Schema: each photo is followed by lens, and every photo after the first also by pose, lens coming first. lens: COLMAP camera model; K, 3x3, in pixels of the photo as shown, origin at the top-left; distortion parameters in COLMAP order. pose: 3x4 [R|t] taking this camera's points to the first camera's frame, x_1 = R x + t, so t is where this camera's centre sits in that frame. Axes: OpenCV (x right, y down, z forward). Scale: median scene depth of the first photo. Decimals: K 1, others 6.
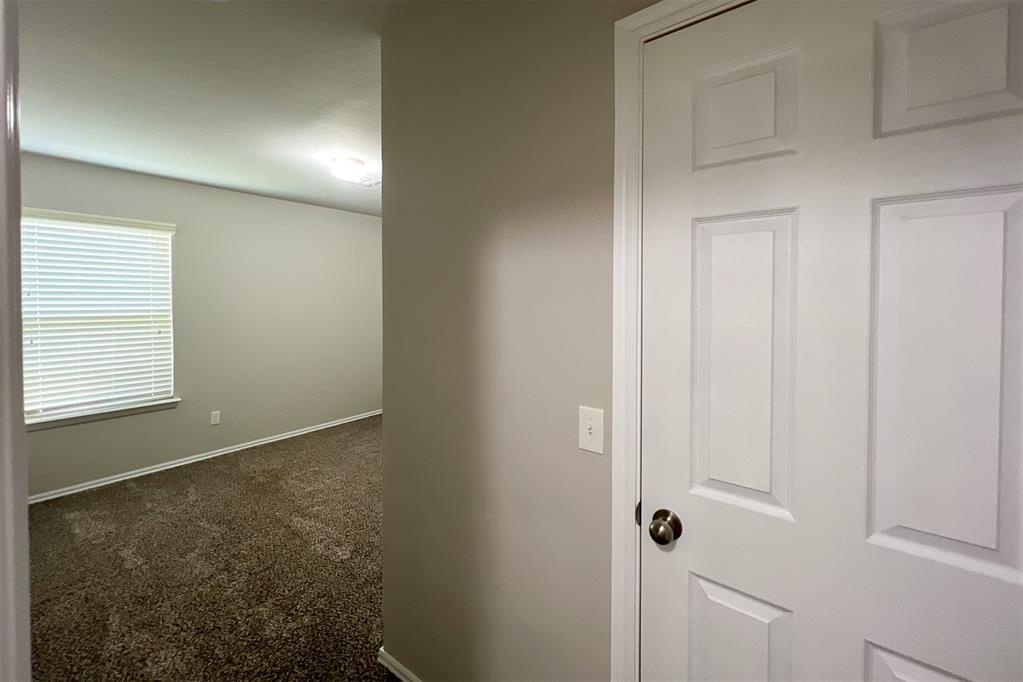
lens RADIAL K [[412.2, 0, 508.9], [0, 412.2, 304.9], [0, 0, 1]] dist [-0.000797, 0.000766]
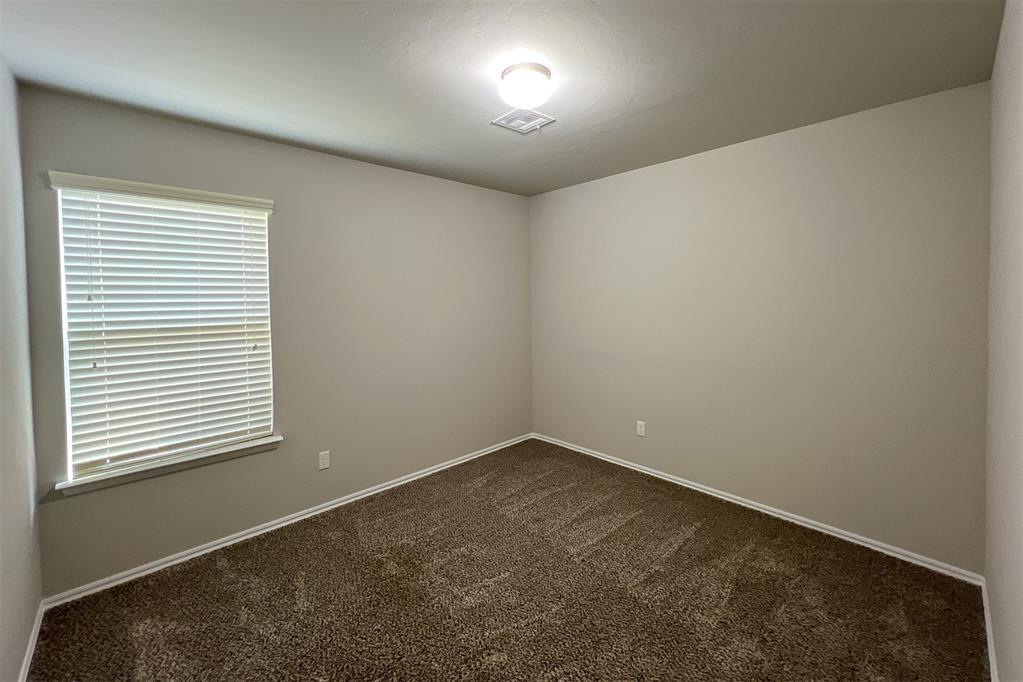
lens RADIAL K [[412.2, 0, 508.9], [0, 412.2, 304.9], [0, 0, 1]] dist [-0.000797, 0.000766]
pose [[0.987469, -0.009169, -0.157547, -0.286537], [0.010342, 0.999925, 0.006631, -0.010203], [0.157474, -0.008178, 0.987489, 0.348294]]
